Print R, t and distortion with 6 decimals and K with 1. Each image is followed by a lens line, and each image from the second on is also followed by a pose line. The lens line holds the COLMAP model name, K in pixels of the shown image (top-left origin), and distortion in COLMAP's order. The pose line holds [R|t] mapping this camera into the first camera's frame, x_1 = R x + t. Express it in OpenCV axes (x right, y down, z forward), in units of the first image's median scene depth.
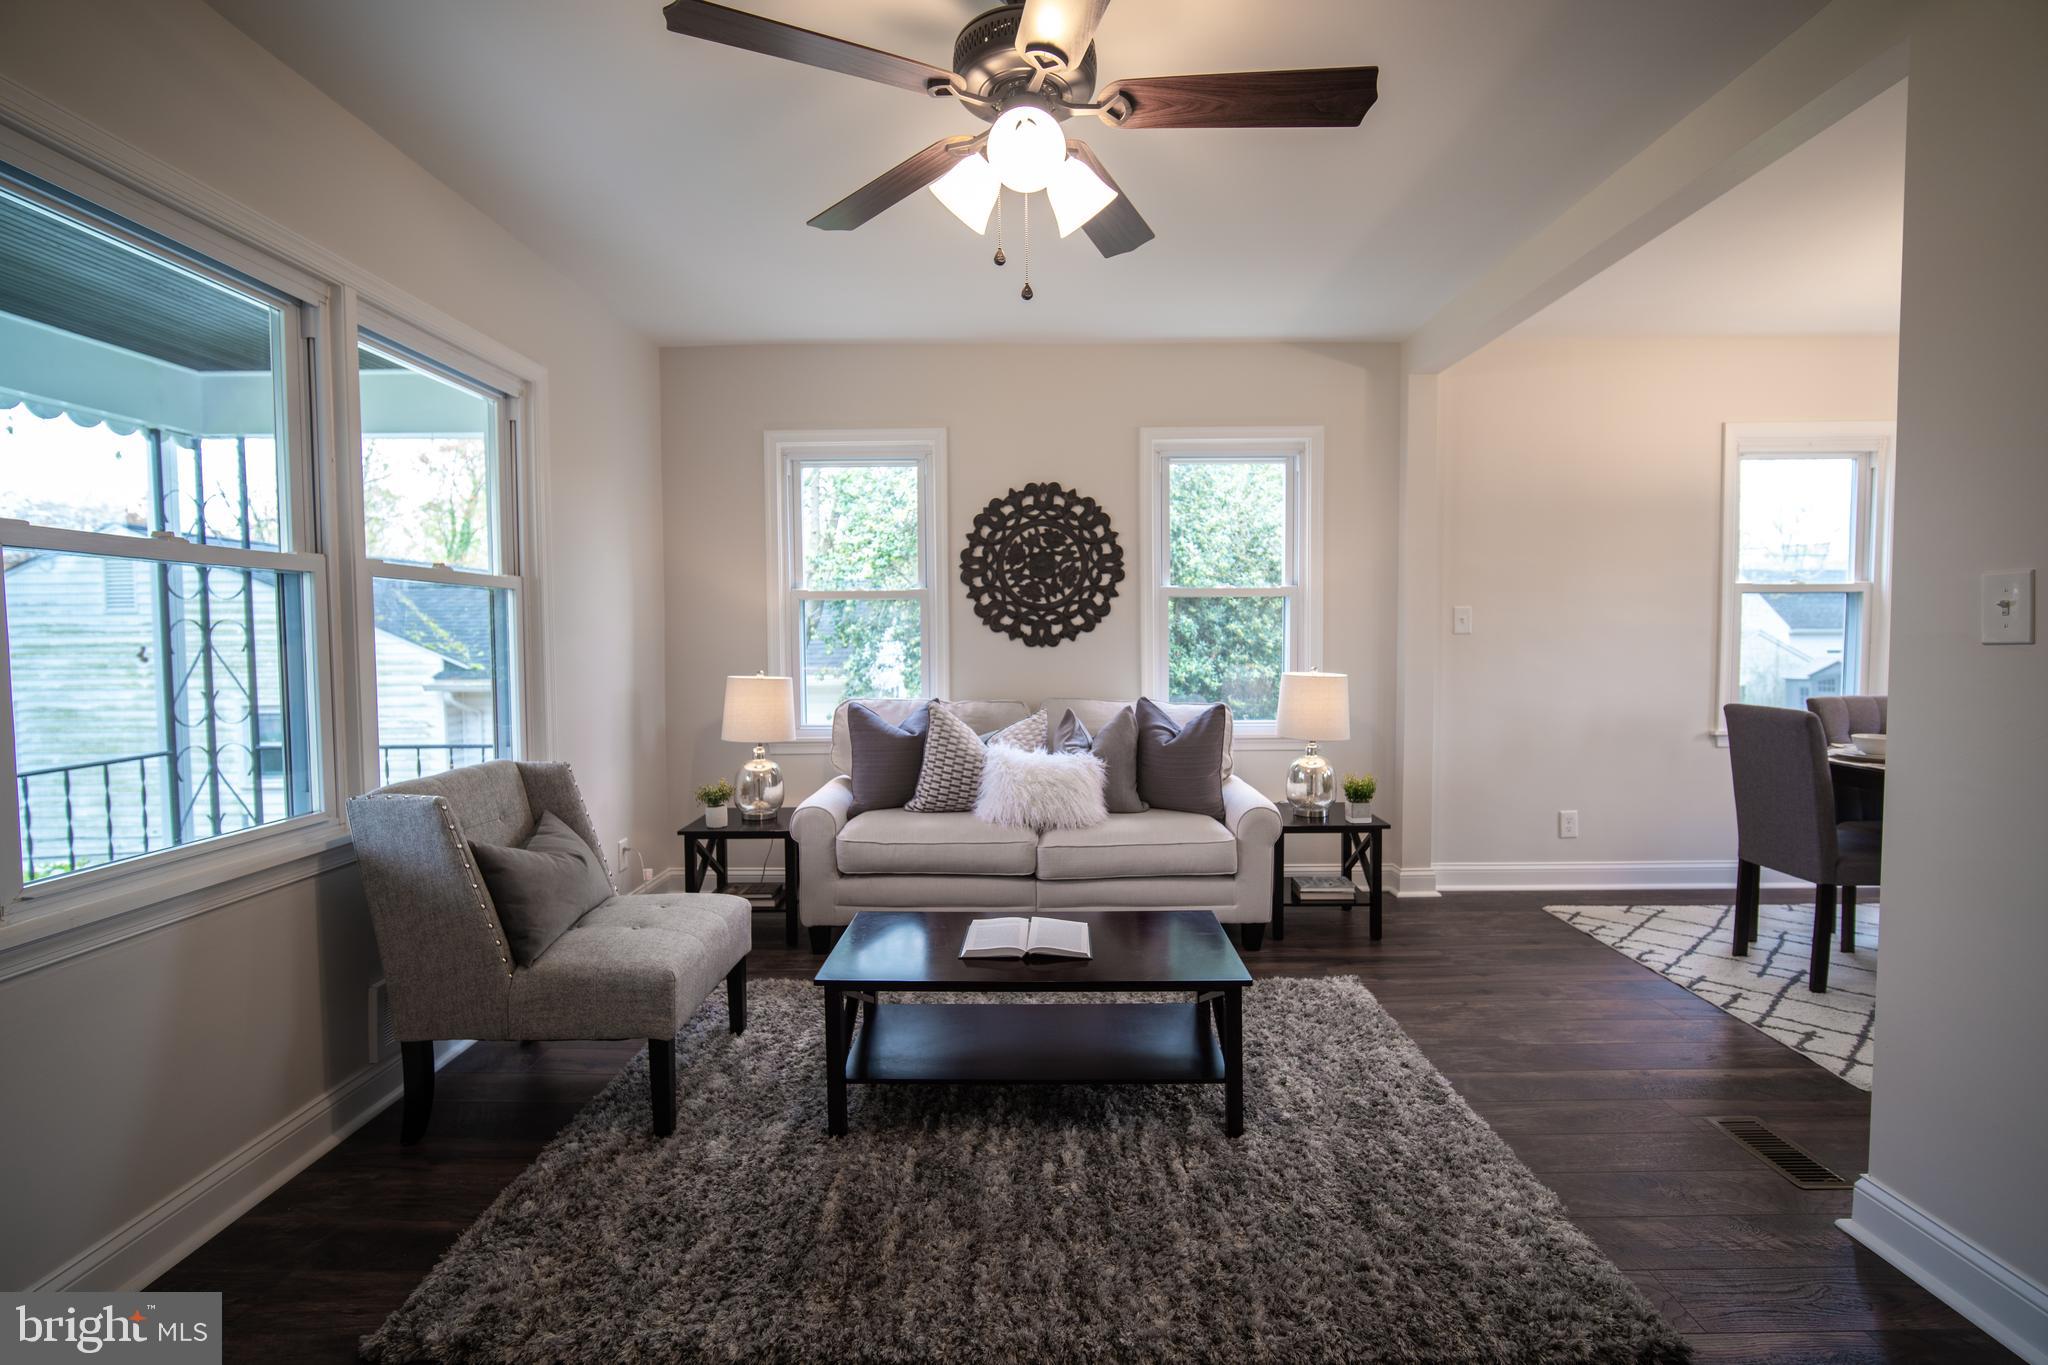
lens RADIAL K [[886.6, 0, 1031.5], [0, 886.6, 675.5], [0, 0, 1]] dist [-0.012849, 0.003368]
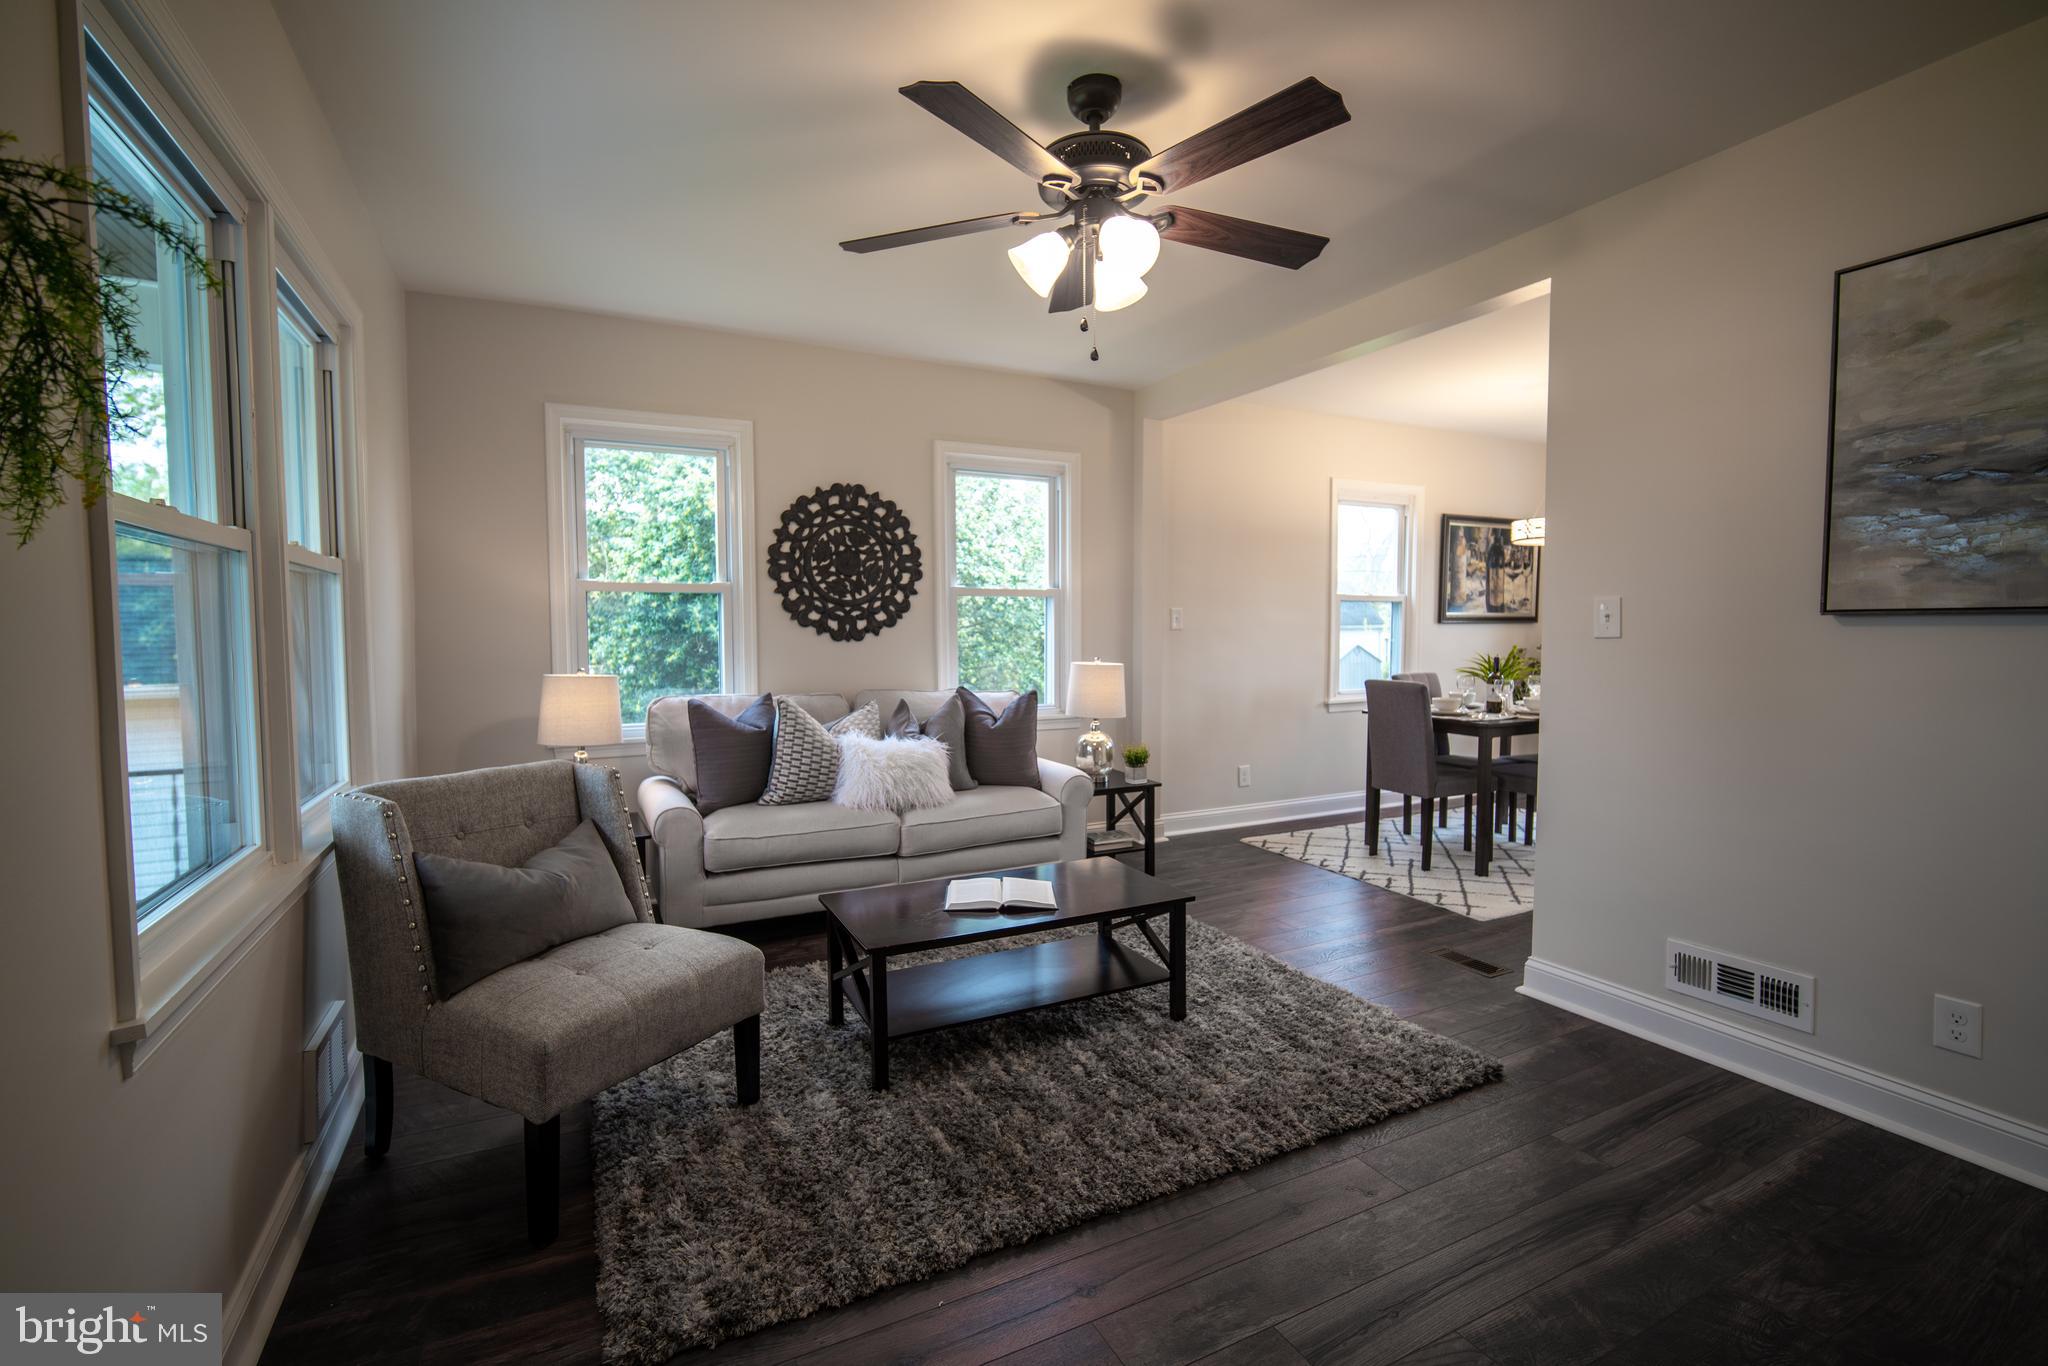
lens RADIAL K [[886.6, 0, 1031.5], [0, 886.6, 676.0], [0, 0, 1]] dist [-0.012849, 0.003368]
pose [[0.892193, -0.020346, 0.451196, -0.268945], [0.017032, 0.999790, 0.011406, 0.000248], [-0.451333, -0.002491, 0.892352, -0.027533]]
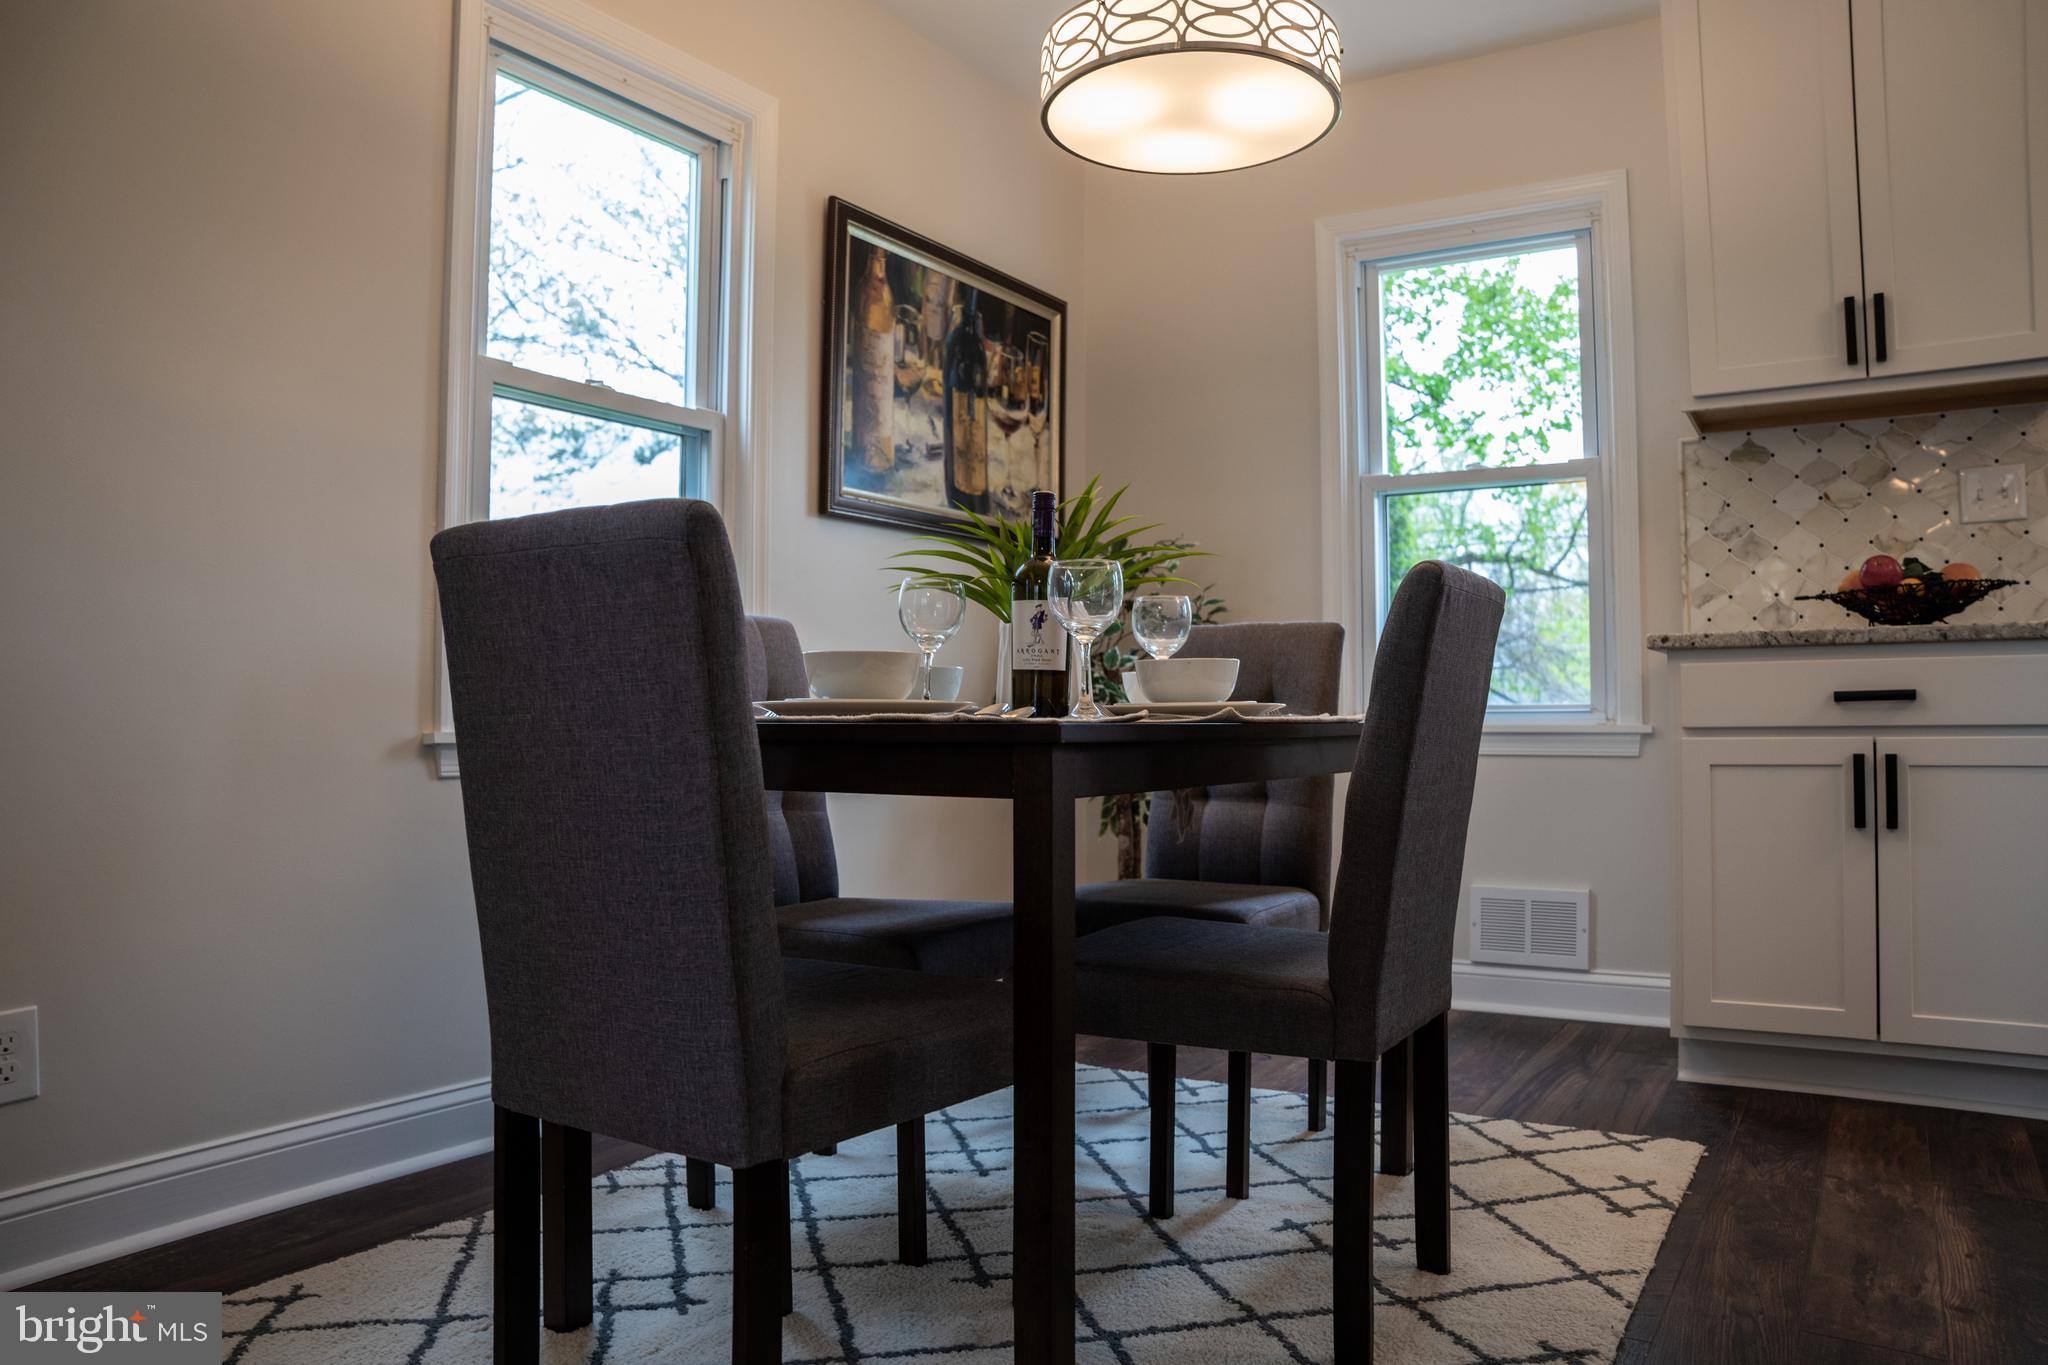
lens RADIAL K [[1525.9, 0, 1004.8], [0, 1525.9, 679.3], [0, 0, 1]] dist [-0.196859, 0.163682]
pose [[0.537815, 0.034834, 0.842343, 0.393303], [0.031104, 0.997646, -0.061116, 0.086468], [-0.842489, 0.059069, 0.535466, 0.481711]]
